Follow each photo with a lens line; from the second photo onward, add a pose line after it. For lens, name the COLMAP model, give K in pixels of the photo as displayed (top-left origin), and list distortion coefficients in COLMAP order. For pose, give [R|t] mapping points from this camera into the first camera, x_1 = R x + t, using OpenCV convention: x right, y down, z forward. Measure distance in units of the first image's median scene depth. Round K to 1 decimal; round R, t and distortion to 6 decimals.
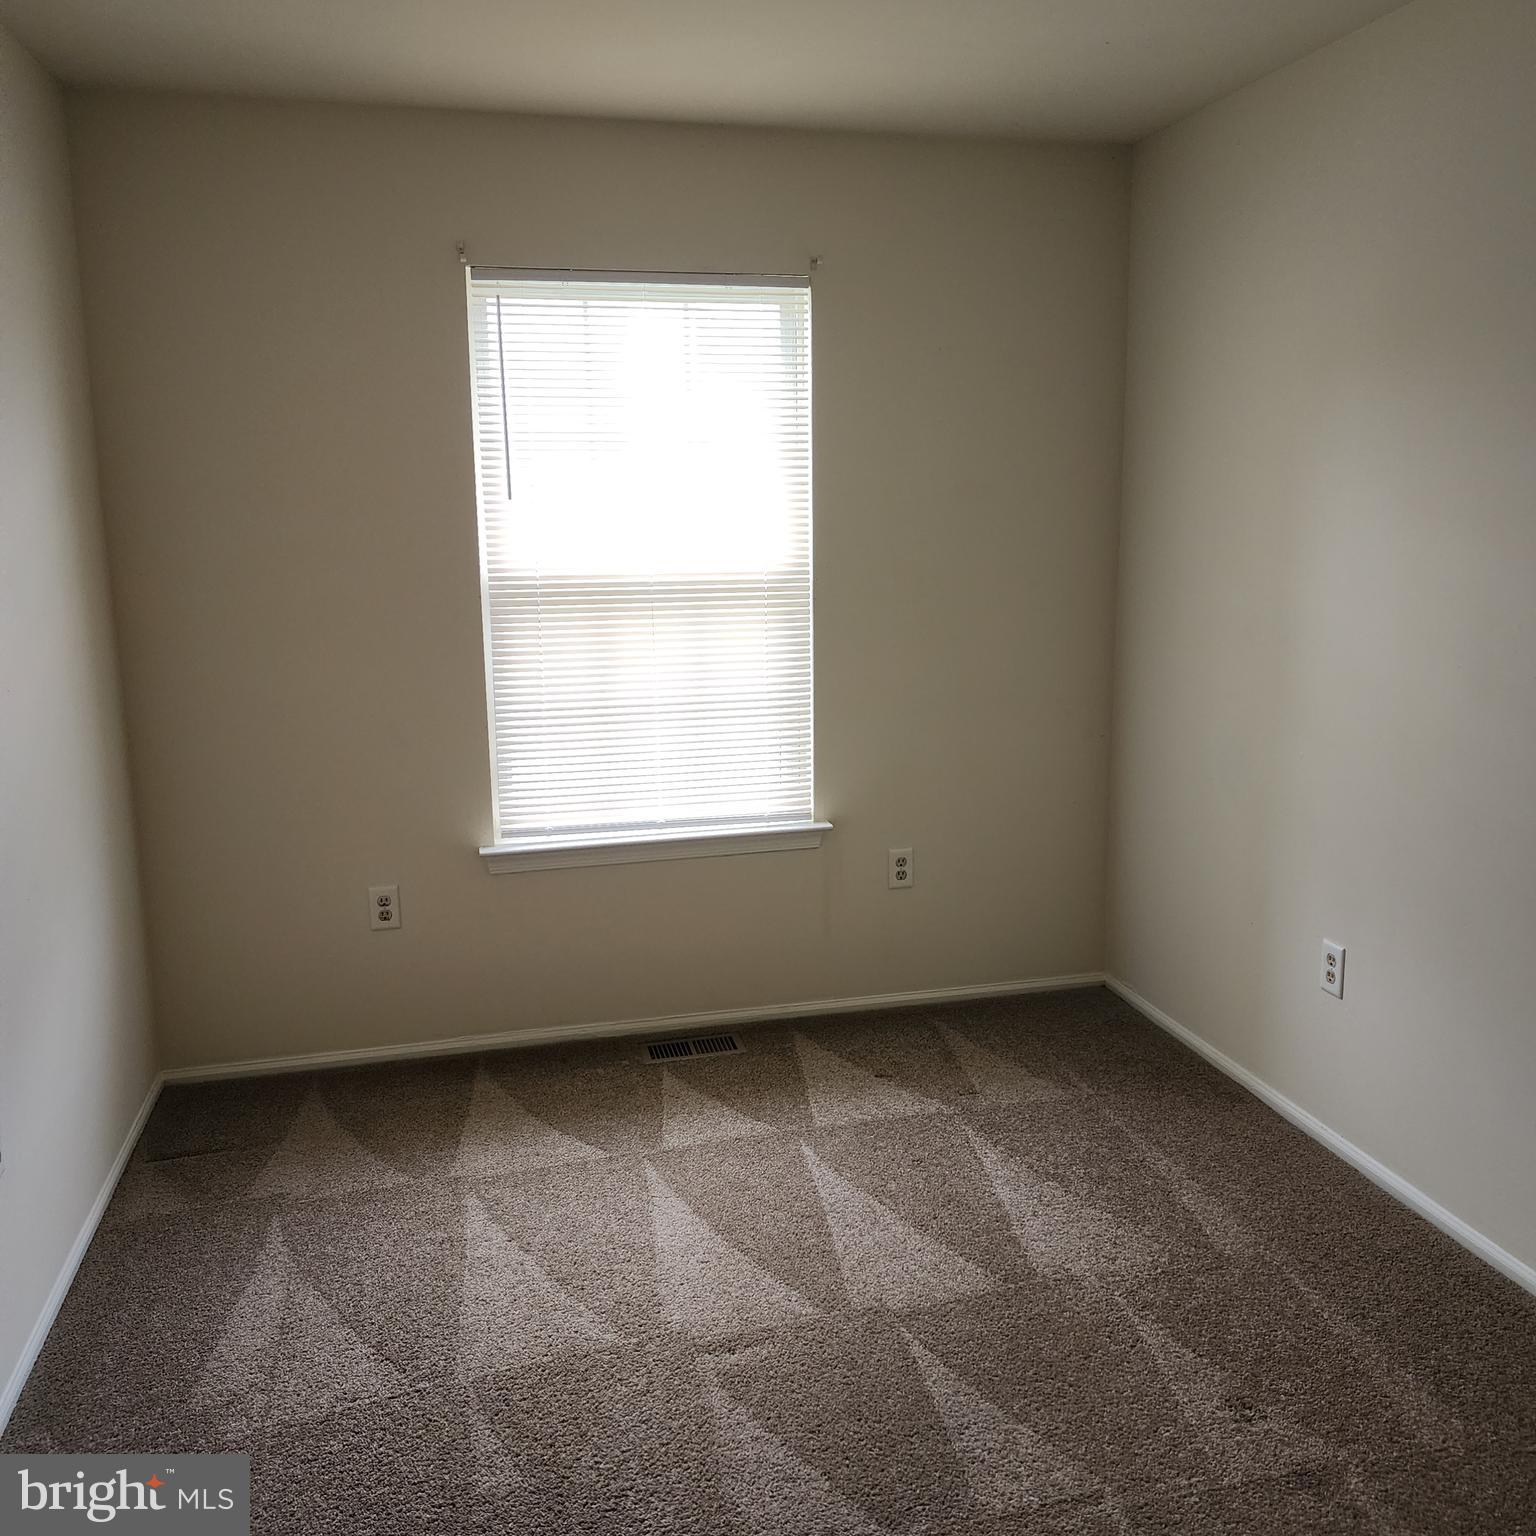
lens RADIAL K [[1355.7, 0, 770.9], [0, 1355.7, 764.6], [0, 0, 1]] dist [0.090220, -0.102768]
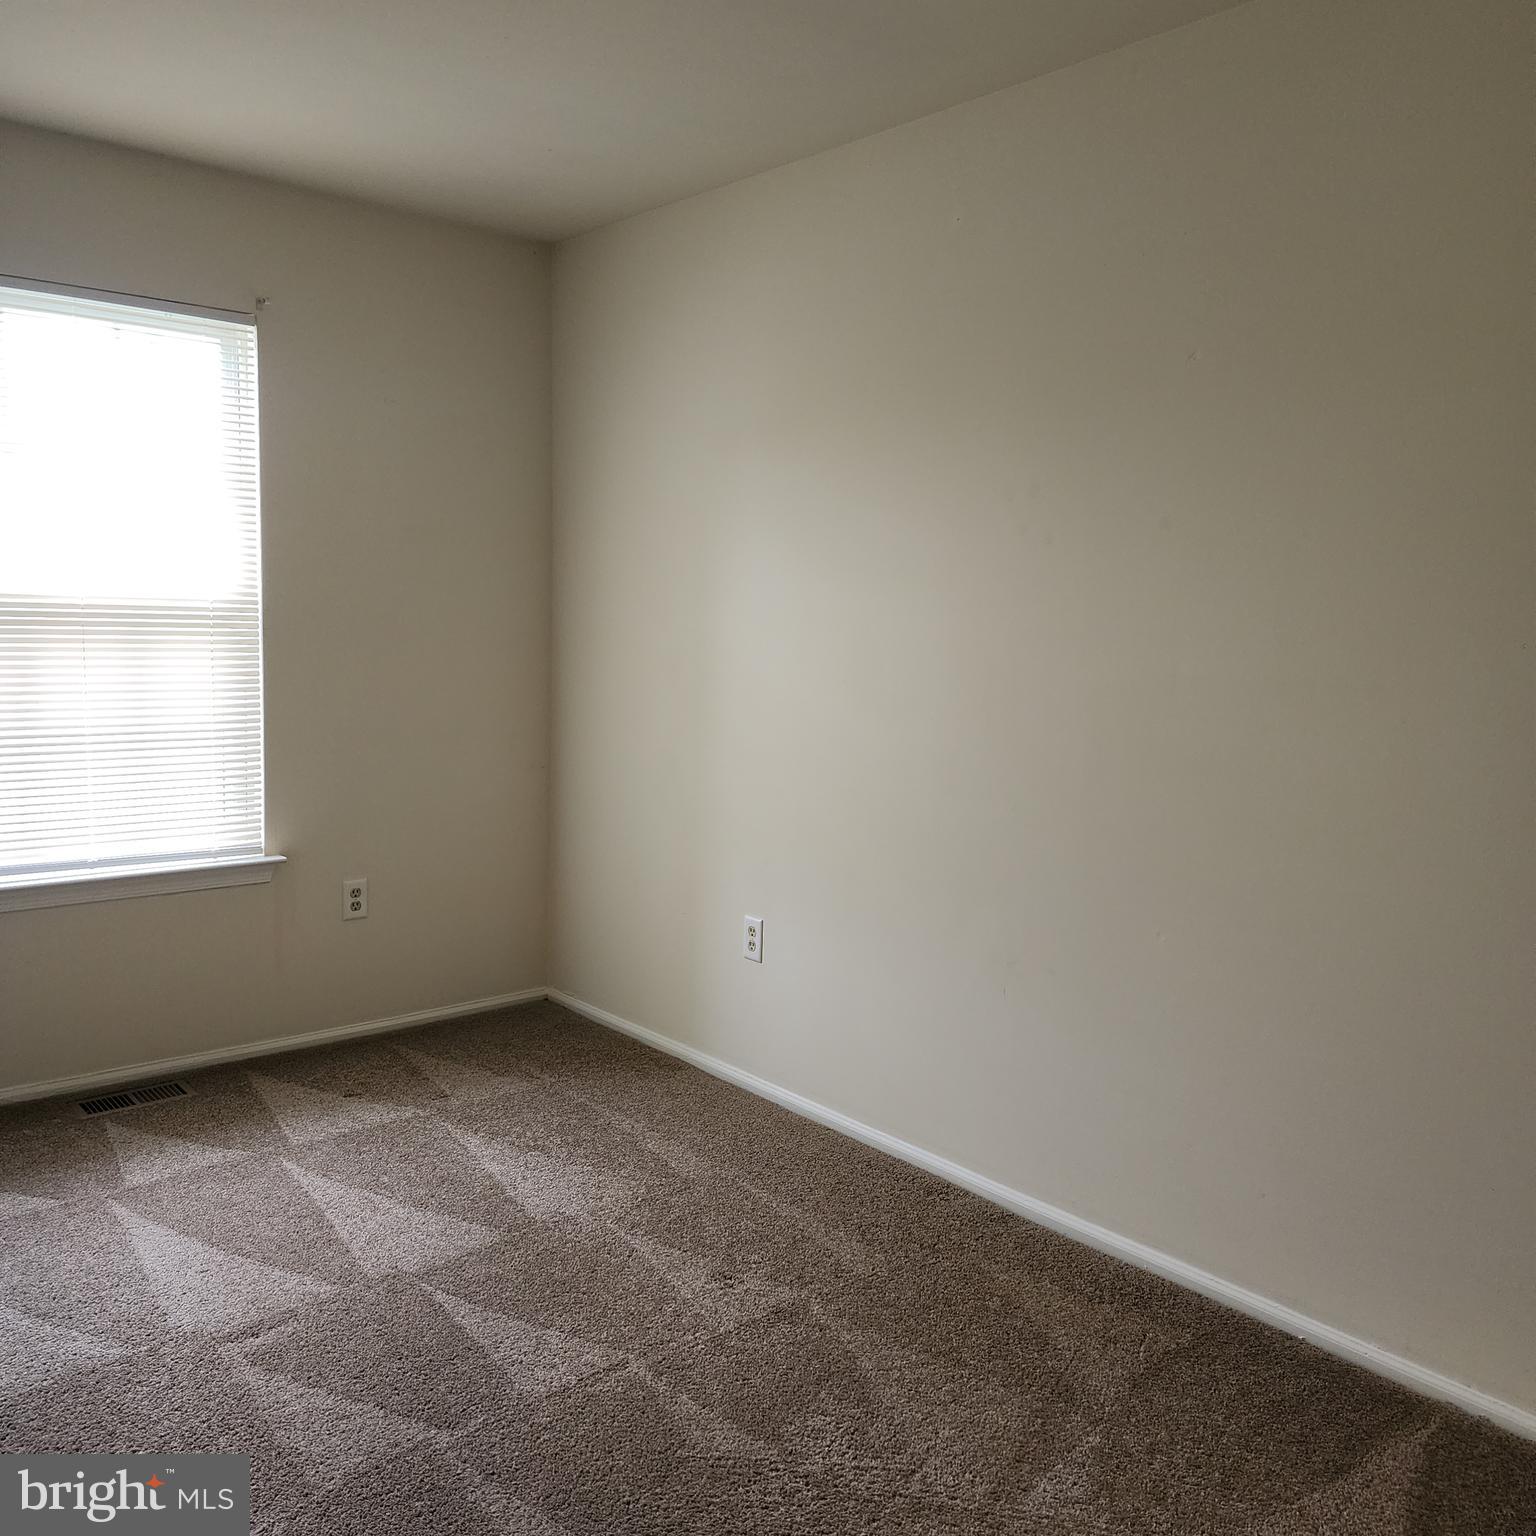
lens RADIAL K [[1355.7, 0, 769.1], [0, 1355.7, 778.1], [0, 0, 1]] dist [0.090220, -0.102768]
pose [[0.893573, -0.016060, 0.448630, -0.112805], [0.045390, 0.997471, -0.054701, 0.074327], [-0.446617, 0.069243, 0.892042, -0.080803]]
